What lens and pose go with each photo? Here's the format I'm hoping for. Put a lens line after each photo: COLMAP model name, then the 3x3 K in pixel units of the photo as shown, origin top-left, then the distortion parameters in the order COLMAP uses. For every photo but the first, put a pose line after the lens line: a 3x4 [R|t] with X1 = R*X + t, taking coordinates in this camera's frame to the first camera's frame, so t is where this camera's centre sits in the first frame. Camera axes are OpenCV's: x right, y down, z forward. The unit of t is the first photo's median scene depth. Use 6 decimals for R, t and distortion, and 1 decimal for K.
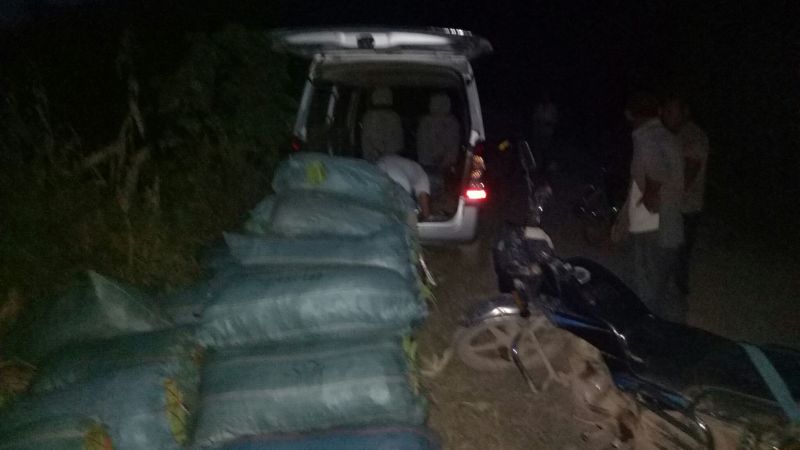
lens RADIAL K [[590.3, 0, 400.0], [0, 590.3, 225.0], [0, 0, 1]] dist [0.031105, -0.004424]
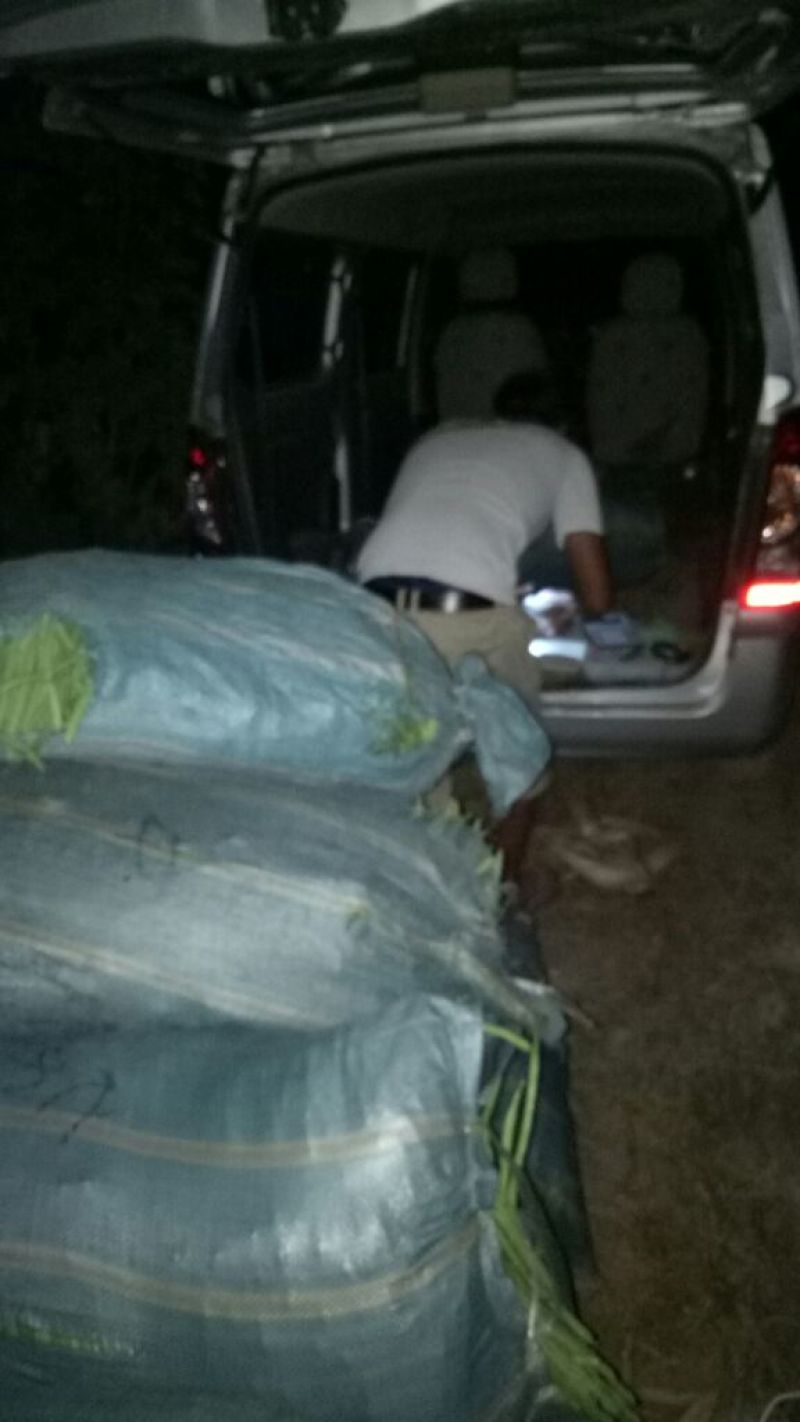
lens RADIAL K [[1078.2, 0, 400.0], [0, 1078.2, 711.0], [0, 0, 1]] dist [0.005394, -0.005663]
pose [[0.987072, -0.011789, -0.159841, 0.041805], [0.038030, 0.986037, 0.162125, -0.136726], [0.155698, -0.166108, 0.973738, 0.655986]]
